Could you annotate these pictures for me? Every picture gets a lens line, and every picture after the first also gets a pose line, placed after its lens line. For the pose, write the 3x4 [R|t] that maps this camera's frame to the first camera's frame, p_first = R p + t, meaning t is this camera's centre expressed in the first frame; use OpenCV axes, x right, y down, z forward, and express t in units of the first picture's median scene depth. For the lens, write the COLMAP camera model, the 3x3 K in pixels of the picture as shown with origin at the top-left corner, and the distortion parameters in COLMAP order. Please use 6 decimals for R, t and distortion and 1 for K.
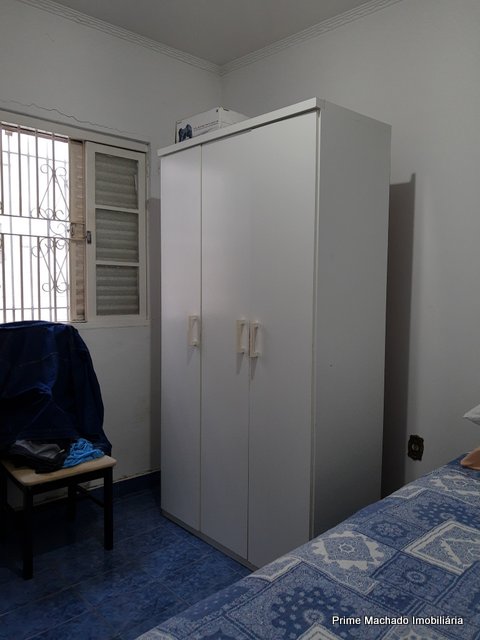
lens RADIAL K [[509.4, 0, 240.3], [0, 509.4, 318.6], [0, 0, 1]] dist [-0.007704, 0.006718]
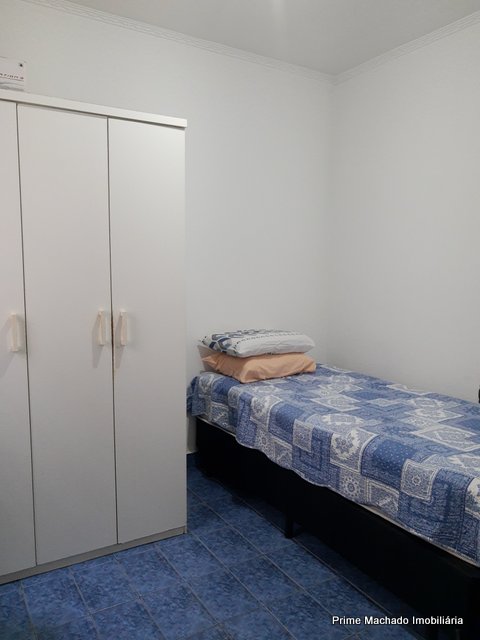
lens RADIAL K [[509.4, 0, 240.3], [0, 509.4, 318.6], [0, 0, 1]] dist [-0.007704, 0.006718]
pose [[0.202333, -0.119333, 0.972019, -0.934942], [0.061278, 0.992146, 0.109048, -0.076208], [-0.977398, 0.037500, 0.208056, 0.560022]]
